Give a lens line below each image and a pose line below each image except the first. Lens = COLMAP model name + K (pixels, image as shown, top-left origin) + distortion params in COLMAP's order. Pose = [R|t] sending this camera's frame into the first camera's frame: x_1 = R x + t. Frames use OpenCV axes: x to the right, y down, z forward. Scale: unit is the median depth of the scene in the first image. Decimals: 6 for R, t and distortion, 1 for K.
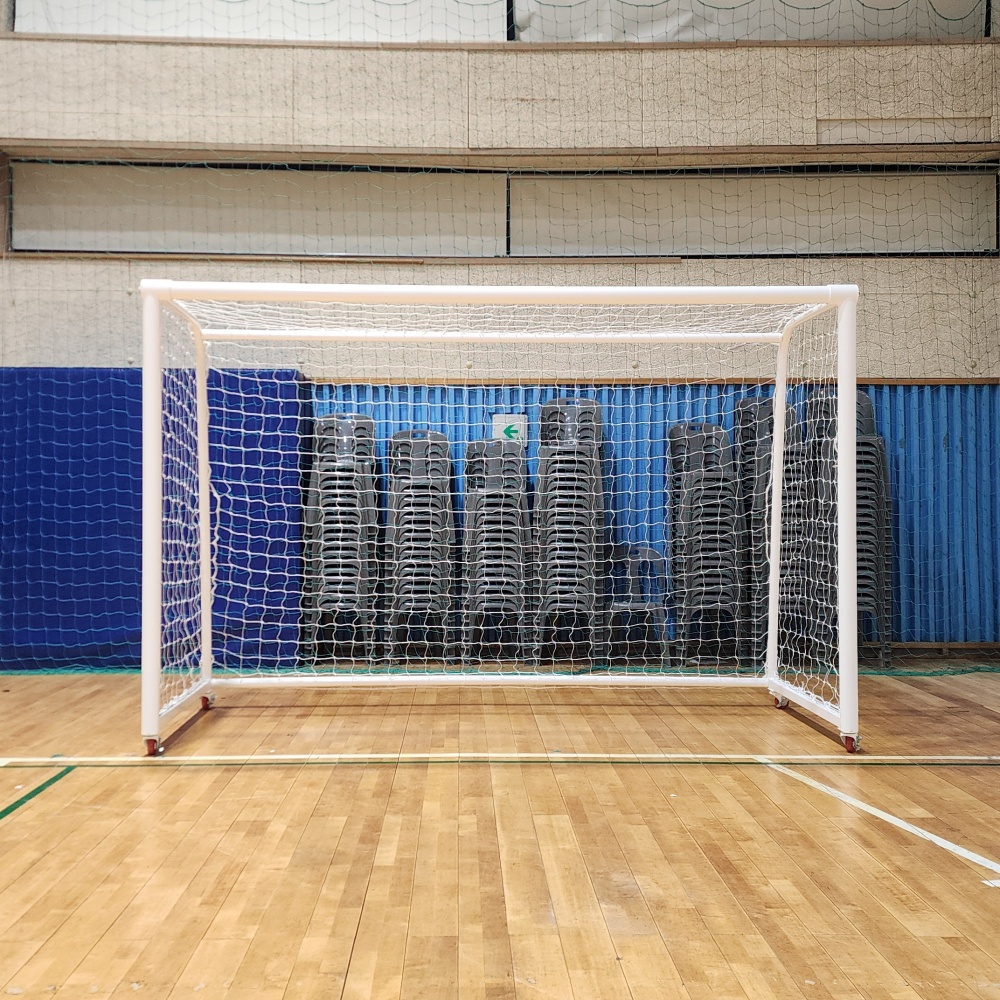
lens RADIAL K [[1237.4, 0, 500.0], [0, 1237.4, 500.0], [0, 0, 1]] dist [0.209088, -0.412001]
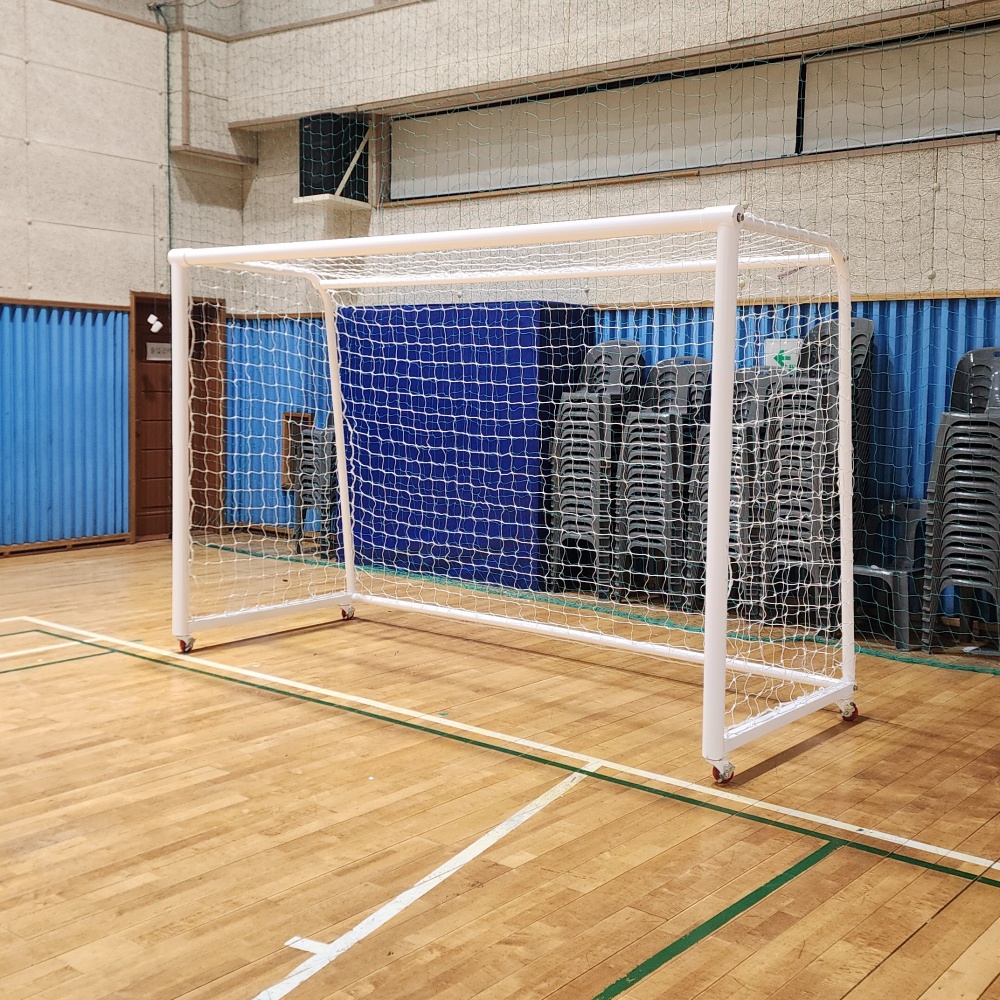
lens RADIAL K [[1226.8, 0, 470.5], [0, 1226.8, 498.3], [0, 0, 1]] dist [0.117960, -0.216928]
pose [[0.753424, 0.076570, -0.653061, 0.660140], [-0.016881, 0.995122, 0.097201, -0.059257], [0.657318, -0.062210, 0.751041, 0.291497]]
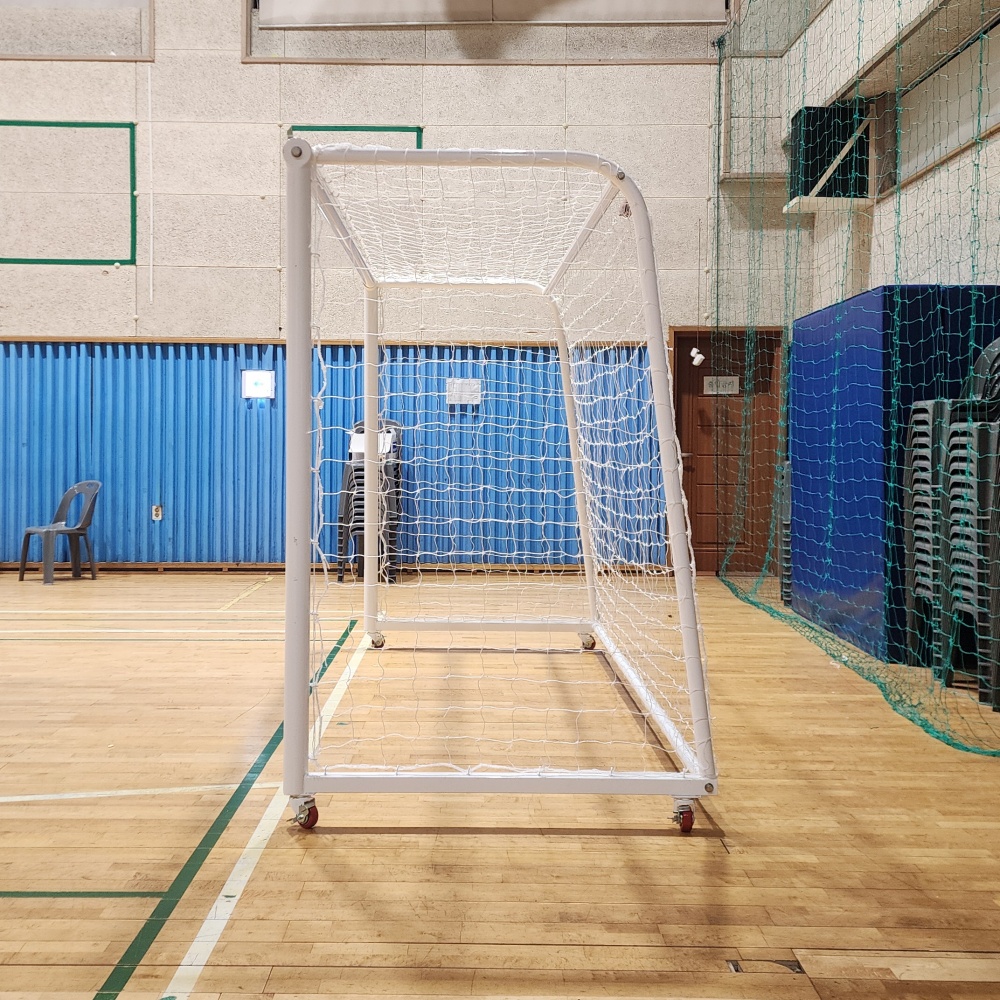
lens RADIAL K [[1226.8, 0, 470.5], [0, 1226.8, 498.3], [0, 0, 1]] dist [0.117960, -0.216928]
pose [[-0.040372, 0.048047, -0.998029, 0.916110], [0.000699, 0.998844, 0.048058, -0.012341], [0.999184, 0.001242, -0.040359, 1.069649]]
